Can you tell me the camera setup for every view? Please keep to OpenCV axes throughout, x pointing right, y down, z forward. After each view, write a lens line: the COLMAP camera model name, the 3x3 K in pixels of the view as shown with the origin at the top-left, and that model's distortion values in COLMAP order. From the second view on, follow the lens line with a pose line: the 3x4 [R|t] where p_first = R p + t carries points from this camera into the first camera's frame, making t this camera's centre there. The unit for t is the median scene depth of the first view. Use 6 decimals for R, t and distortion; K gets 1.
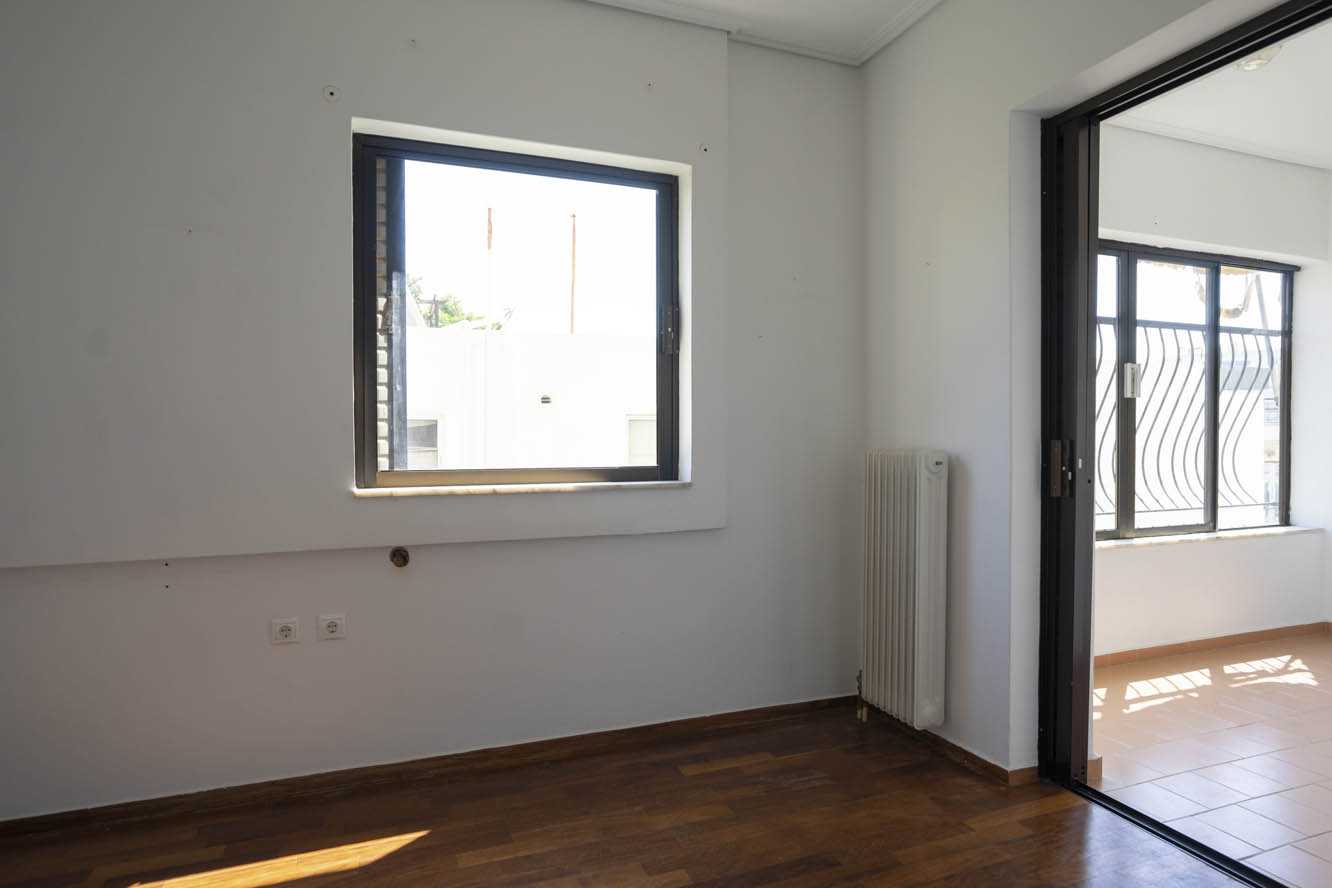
lens RADIAL K [[721.4, 0, 666.0], [0, 721.4, 444.0], [0, 0, 1]] dist [-0.005066, -0.001080]
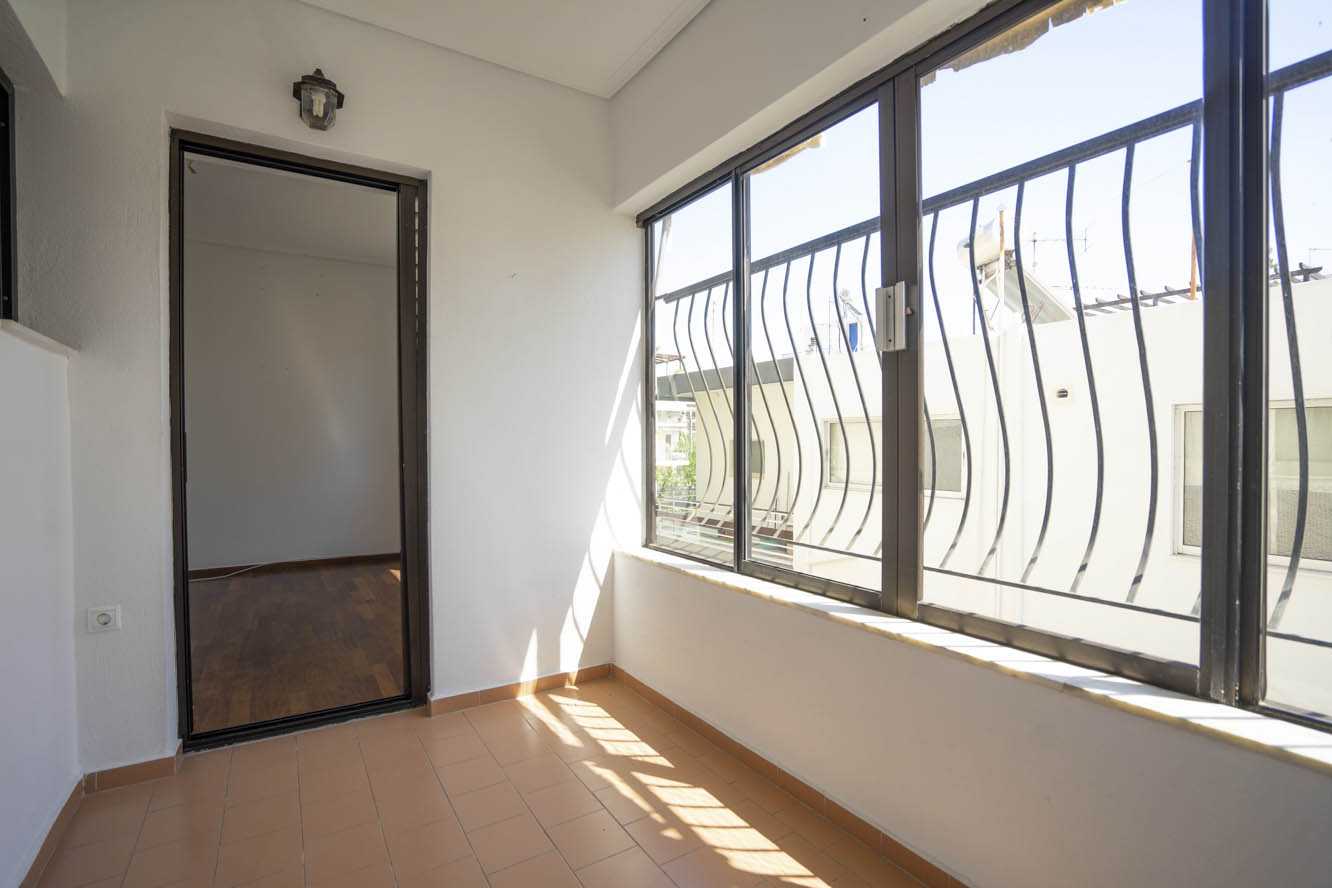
lens RADIAL K [[616.2, 0, 666.0], [0, 616.2, 444.0], [0, 0, 1]] dist [-0.047547, 0.000048]
pose [[0.217505, 0.013822, -0.975961, 1.166233], [-0.012566, 0.999857, 0.011360, 0.002479], [0.975978, 0.009793, 0.217648, 0.822183]]
